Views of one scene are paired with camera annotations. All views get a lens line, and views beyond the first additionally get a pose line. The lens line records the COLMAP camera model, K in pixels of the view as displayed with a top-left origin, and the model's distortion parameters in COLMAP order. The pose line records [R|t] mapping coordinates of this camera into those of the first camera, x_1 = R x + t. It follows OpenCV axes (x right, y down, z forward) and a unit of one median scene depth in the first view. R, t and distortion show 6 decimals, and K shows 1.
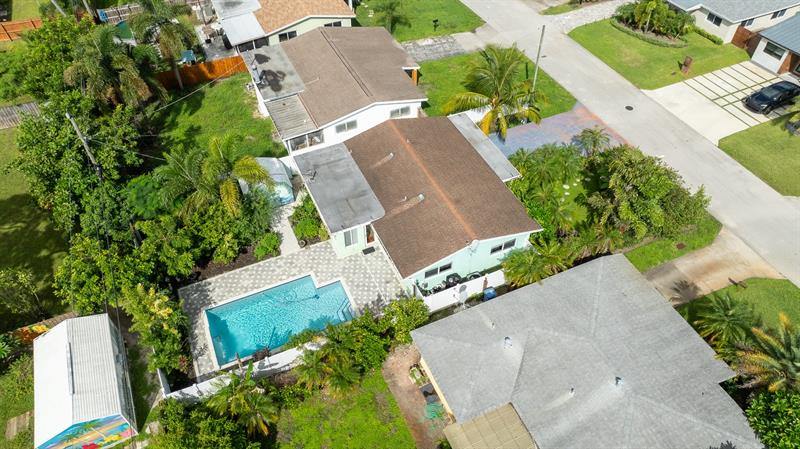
lens RADIAL K [[564.9, 0, 400.0], [0, 564.9, 224.5], [0, 0, 1]] dist [-0.036907, 0.046022]
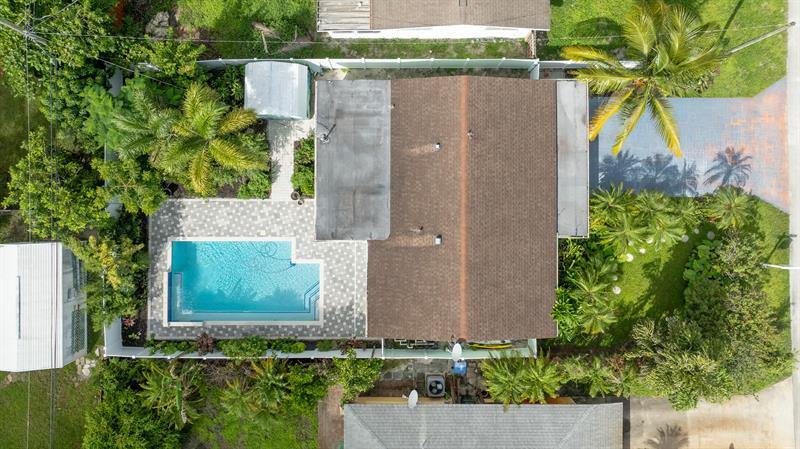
lens RADIAL K [[584.8, 0, 398.6], [0, 584.8, 191.3], [0, 0, 1]] dist [-0.042988, 0.052635]
pose [[0.911104, 0.411977, -0.012841, -0.029140], [-0.297048, 0.677894, 0.672475, -0.618474], [0.285749, -0.608880, 0.740008, 0.431177]]
